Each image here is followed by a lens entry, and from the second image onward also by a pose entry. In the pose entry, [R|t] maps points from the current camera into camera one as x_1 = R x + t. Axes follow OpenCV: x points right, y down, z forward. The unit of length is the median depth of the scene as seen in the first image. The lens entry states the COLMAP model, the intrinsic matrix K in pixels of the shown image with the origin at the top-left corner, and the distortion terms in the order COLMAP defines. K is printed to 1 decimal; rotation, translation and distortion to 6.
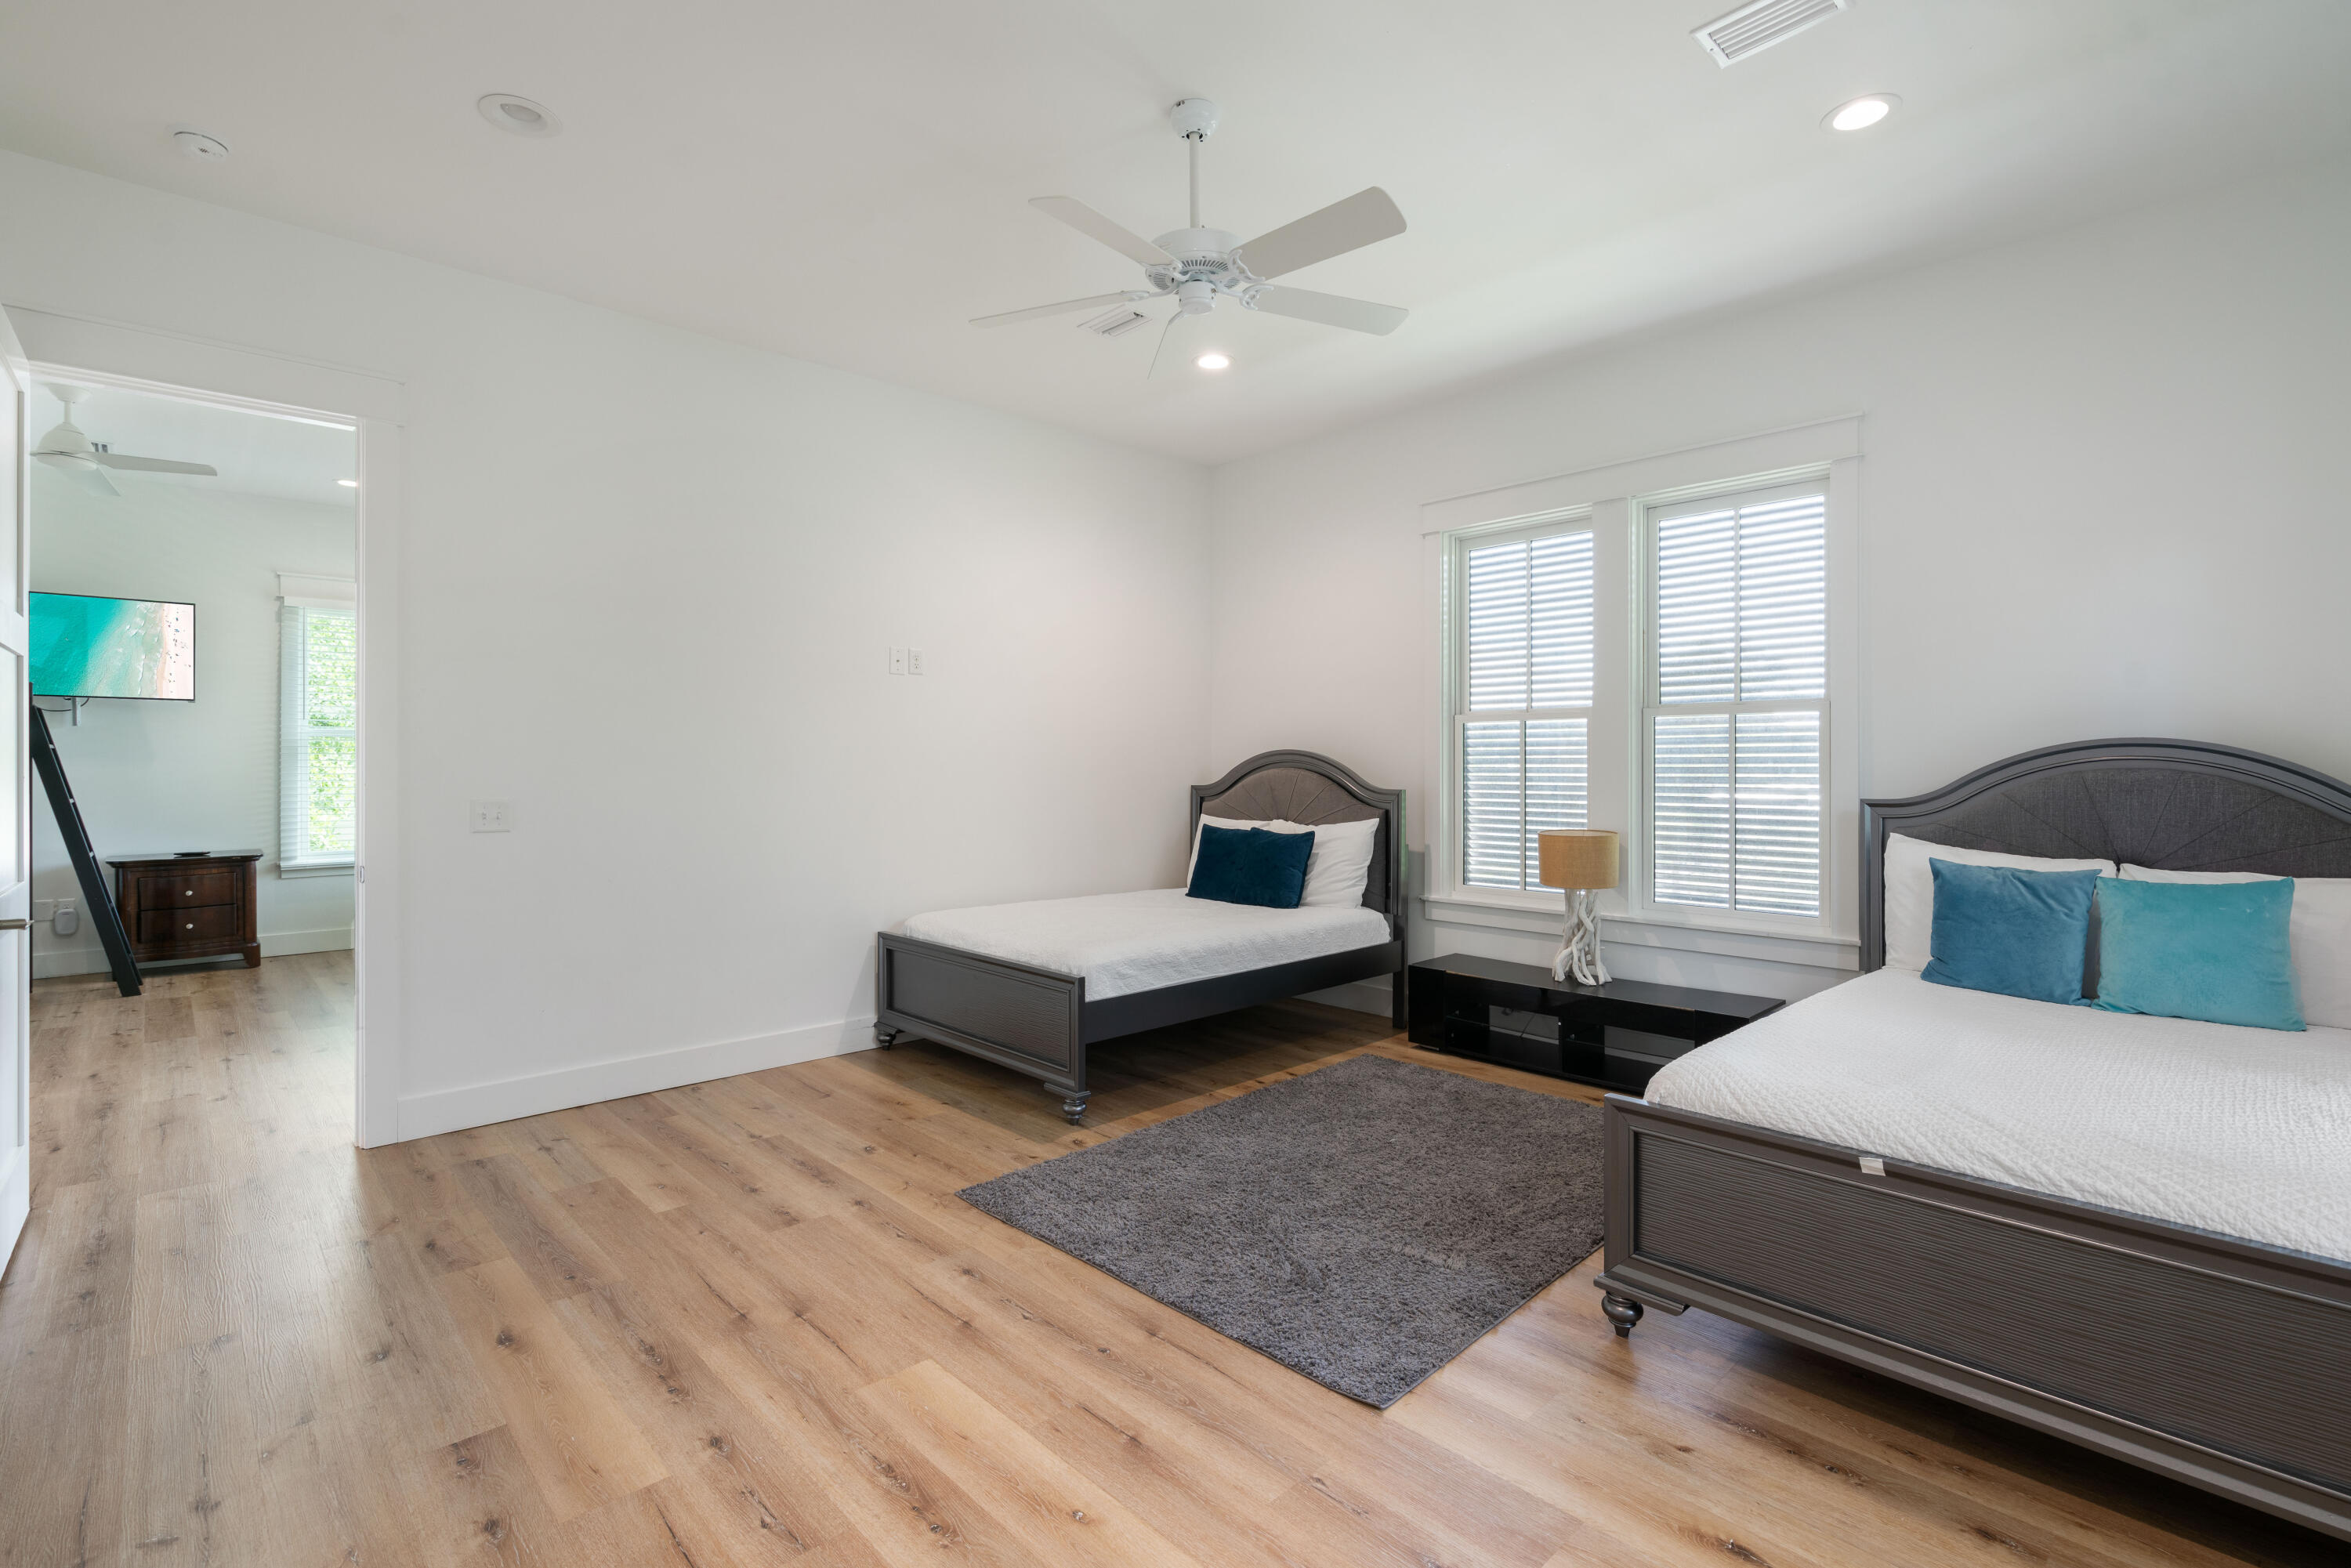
lens RADIAL K [[1084.8, 0, 1167.5], [0, 1084.8, 772.4], [0, 0, 1]] dist [-0.013590, 0.004780]
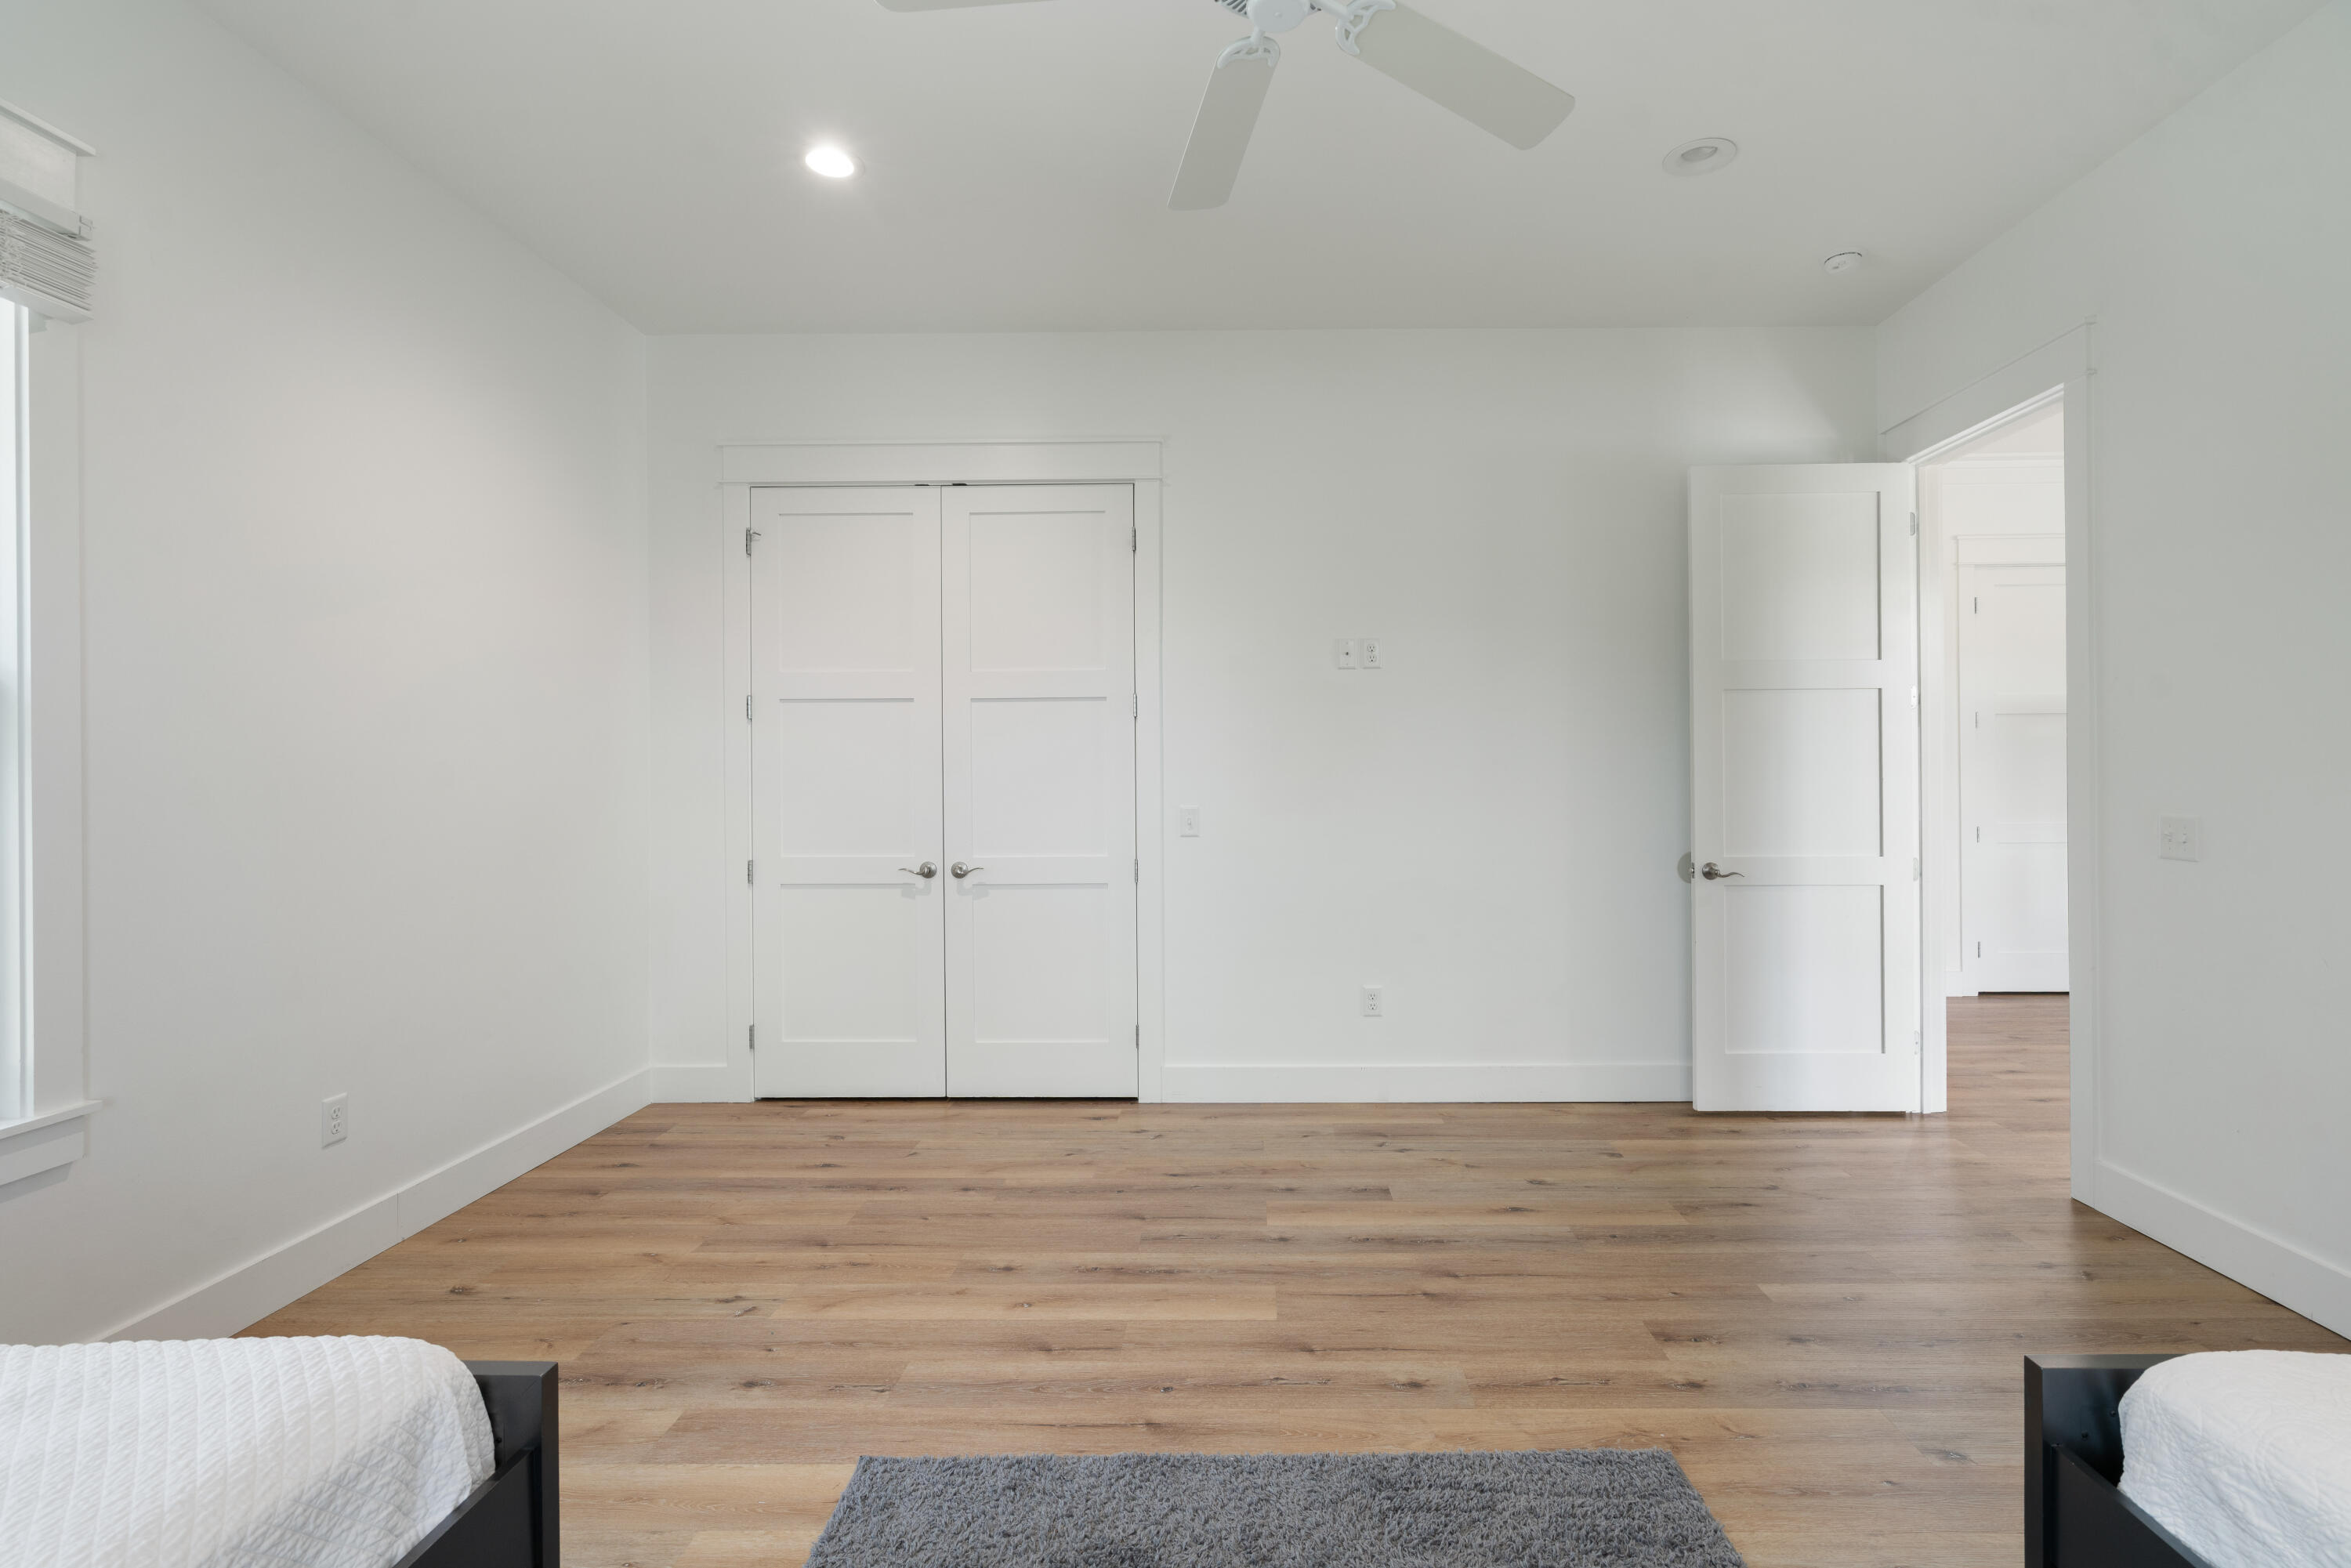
lens RADIAL K [[1084.8, 0, 1226.8], [0, 1084.8, 771.8], [0, 0, 1]] dist [-0.013590, 0.004780]
pose [[-0.694487, 0.004906, -0.719489, 0.529200], [-0.002584, 0.999953, 0.009312, -0.014529], [0.719501, 0.008327, -0.694442, 1.532479]]
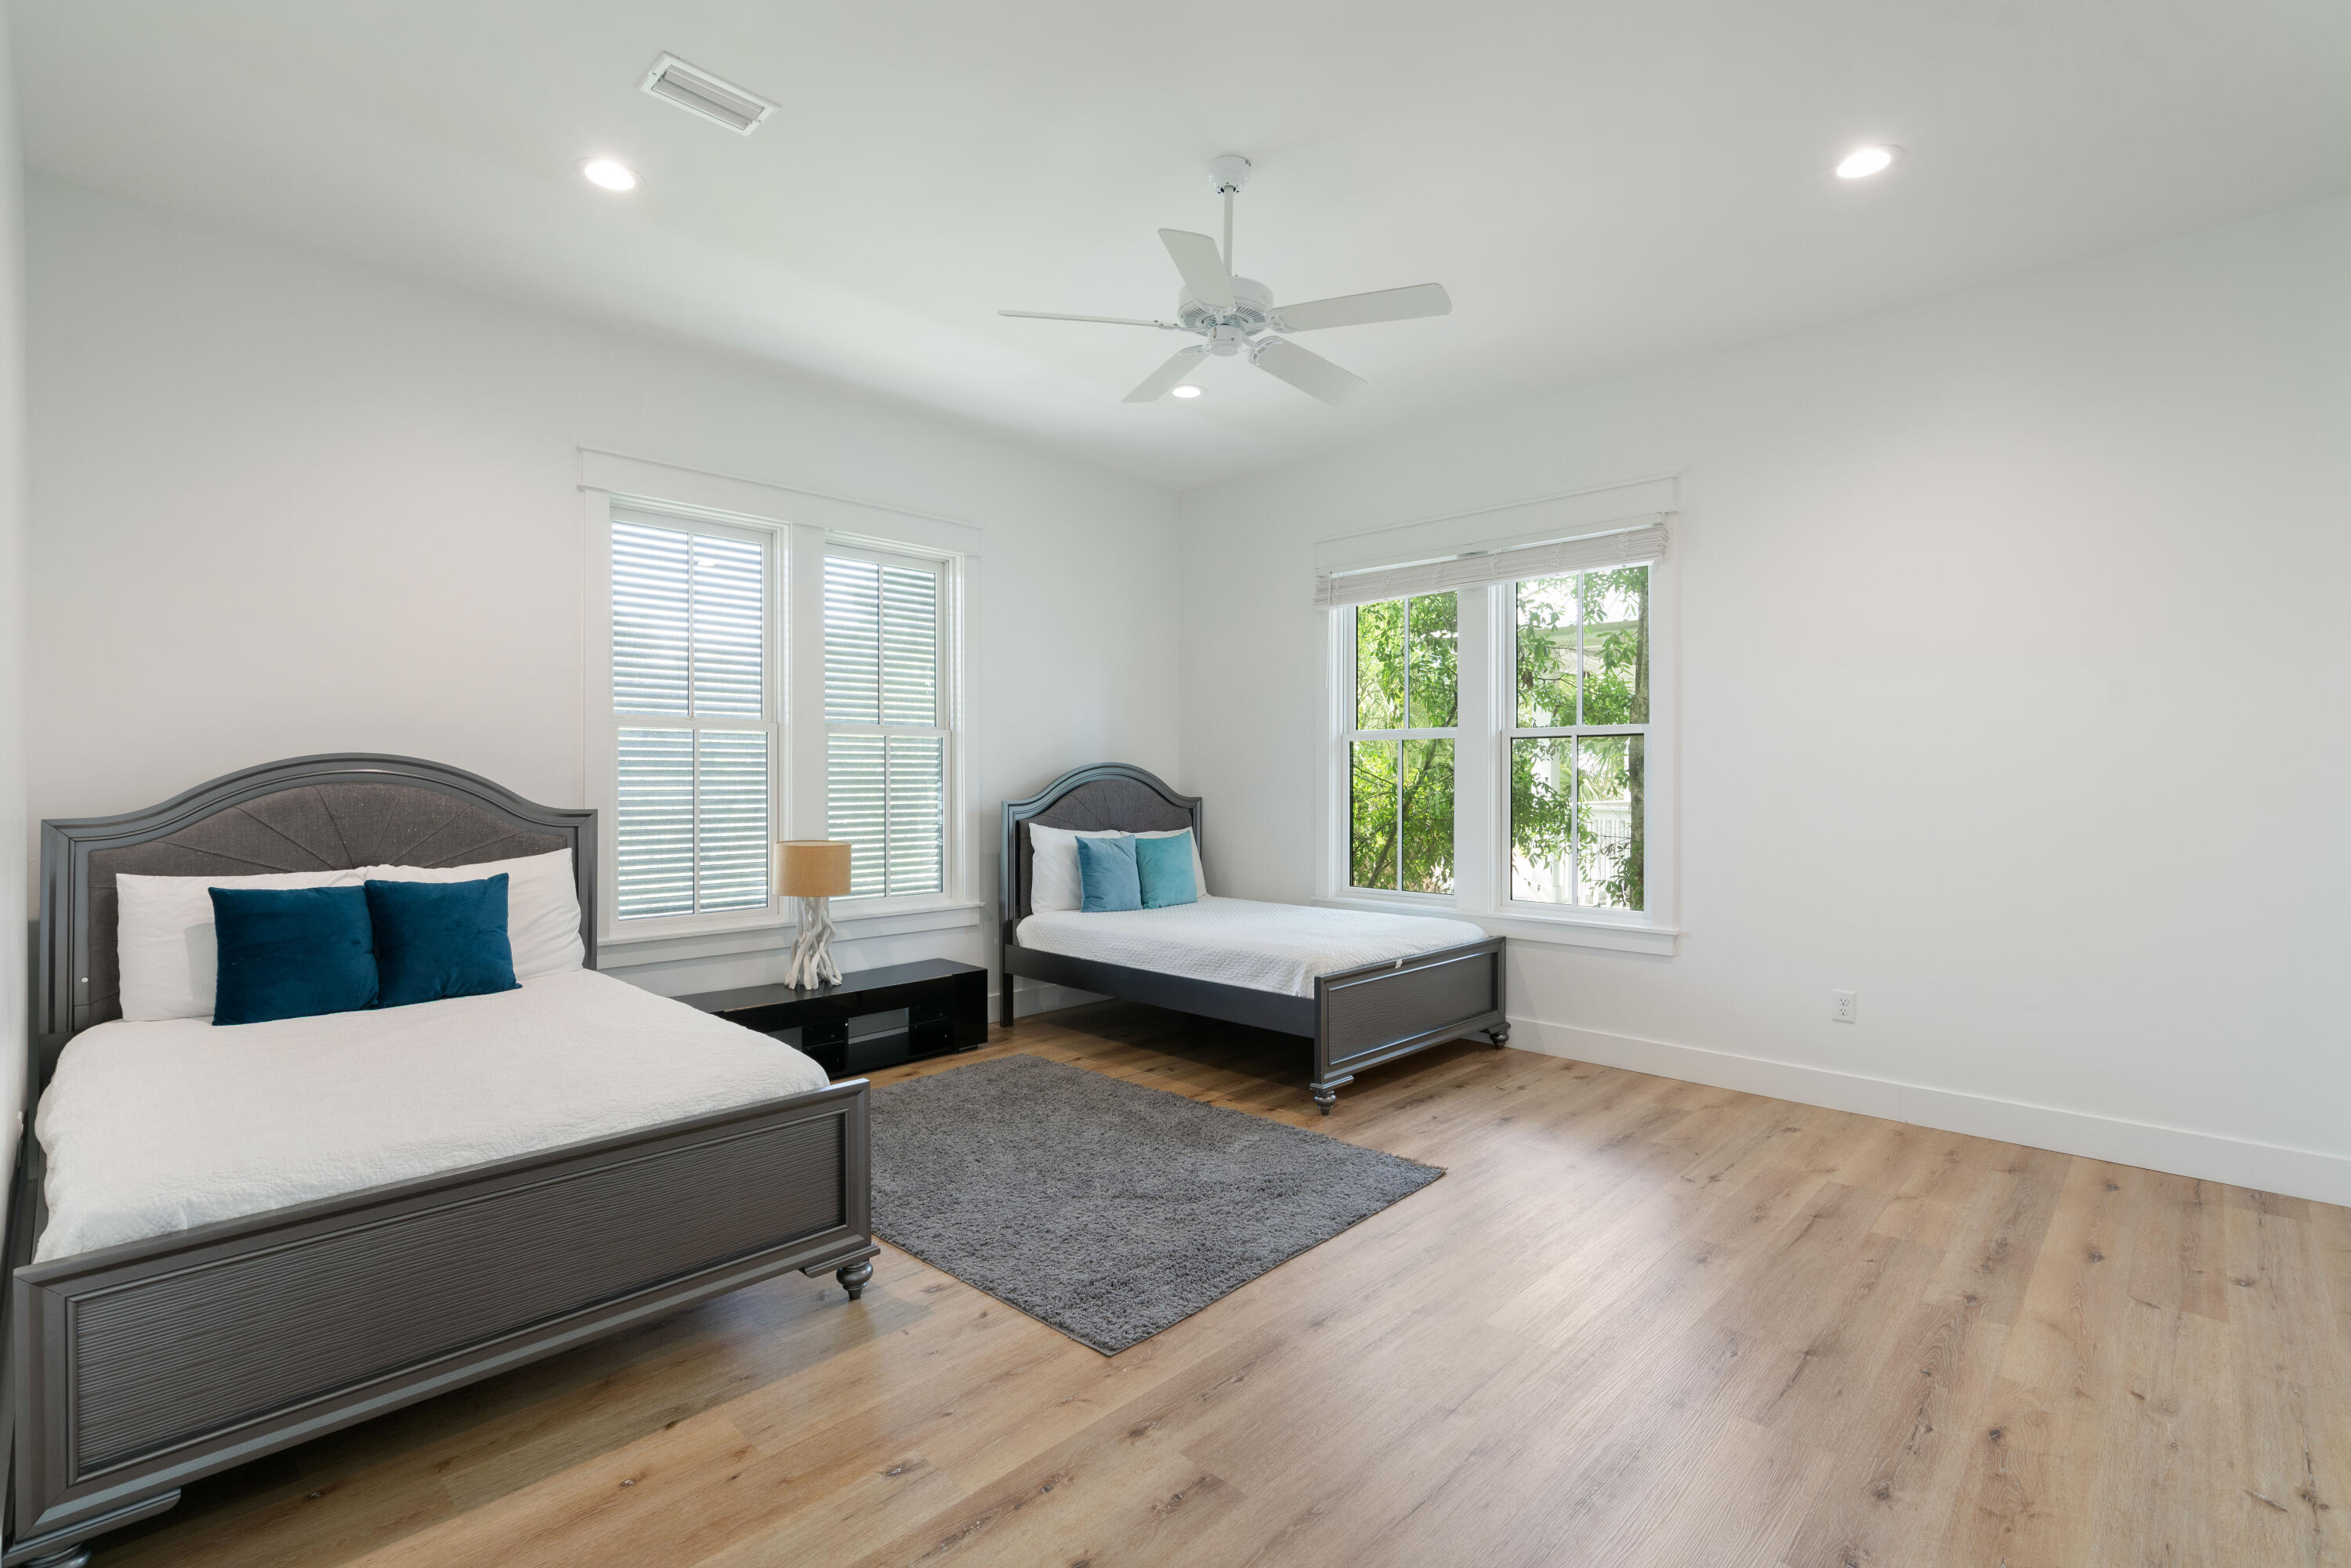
lens RADIAL K [[1084.8, 0, 1181.1], [0, 1084.8, 780.2], [0, 0, 1]] dist [-0.013590, 0.004780]
pose [[-0.059507, -0.001268, 0.998227, -1.145228], [0.012020, 0.999926, 0.001987, -0.003616], [-0.998156, 0.012117, -0.059487, 1.217418]]
